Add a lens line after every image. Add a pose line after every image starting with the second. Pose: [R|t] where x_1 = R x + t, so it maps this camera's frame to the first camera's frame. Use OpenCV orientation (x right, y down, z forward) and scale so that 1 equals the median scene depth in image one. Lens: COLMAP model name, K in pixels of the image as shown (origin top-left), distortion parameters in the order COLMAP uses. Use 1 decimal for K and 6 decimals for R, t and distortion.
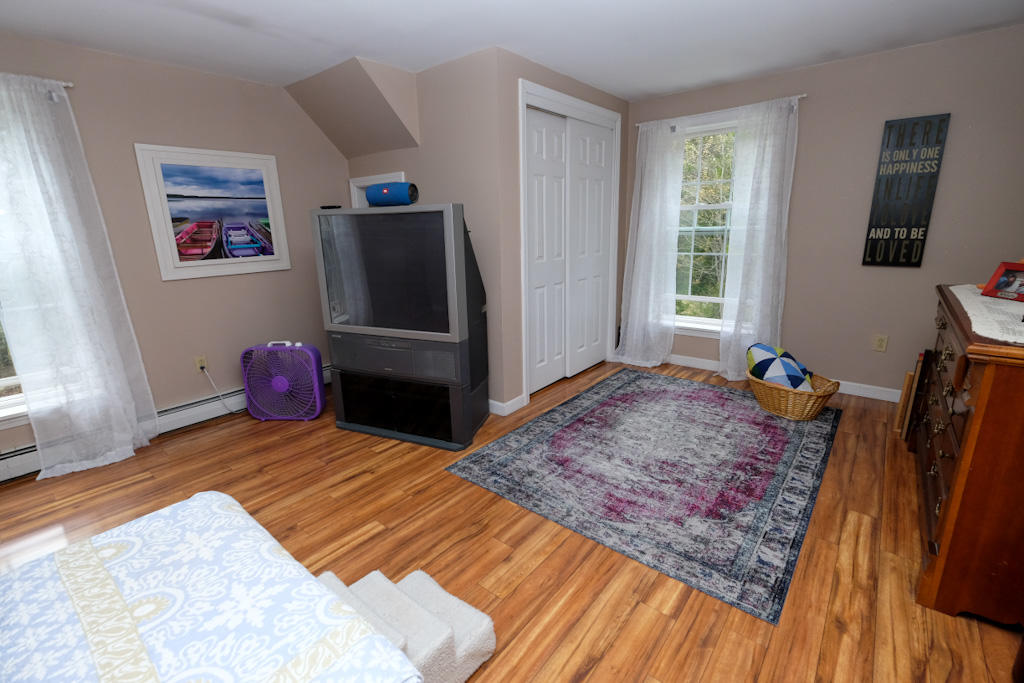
lens RADIAL K [[457.4, 0, 510.4], [0, 457.4, 345.5], [0, 0, 1]] dist [-0.004413, 0.000507]
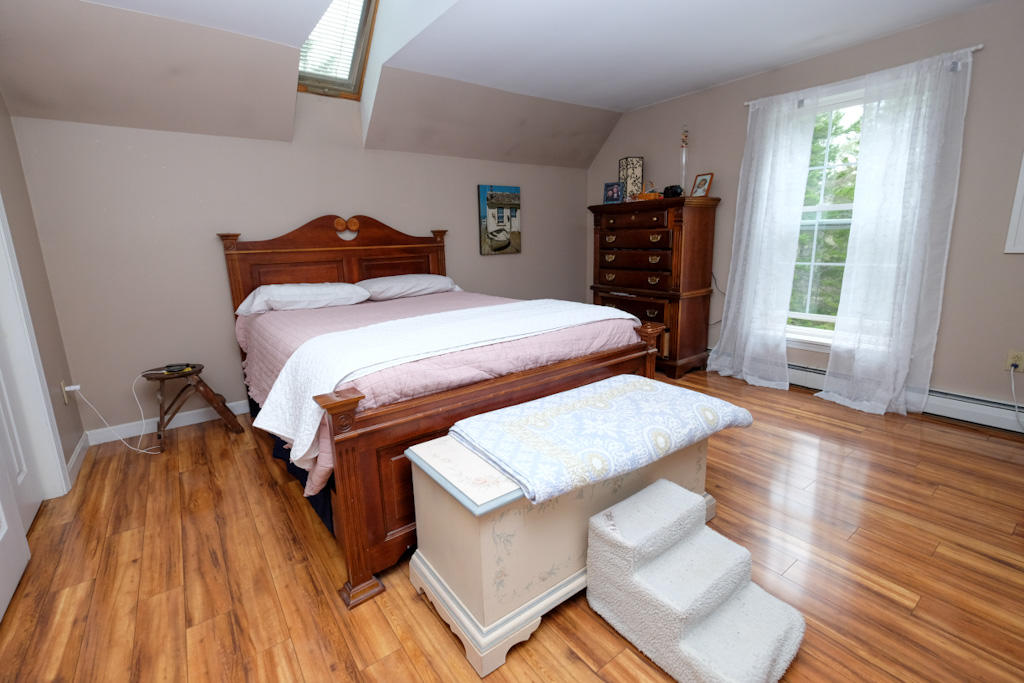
lens RADIAL K [[457.4, 0, 509.7], [0, 457.4, 337.4], [0, 0, 1]] dist [-0.004413, 0.000507]
pose [[-0.252502, 0.230760, -0.939677, 0.367314], [-0.217055, 0.932887, 0.287418, -0.045598], [0.942937, 0.276535, -0.185468, 0.360310]]
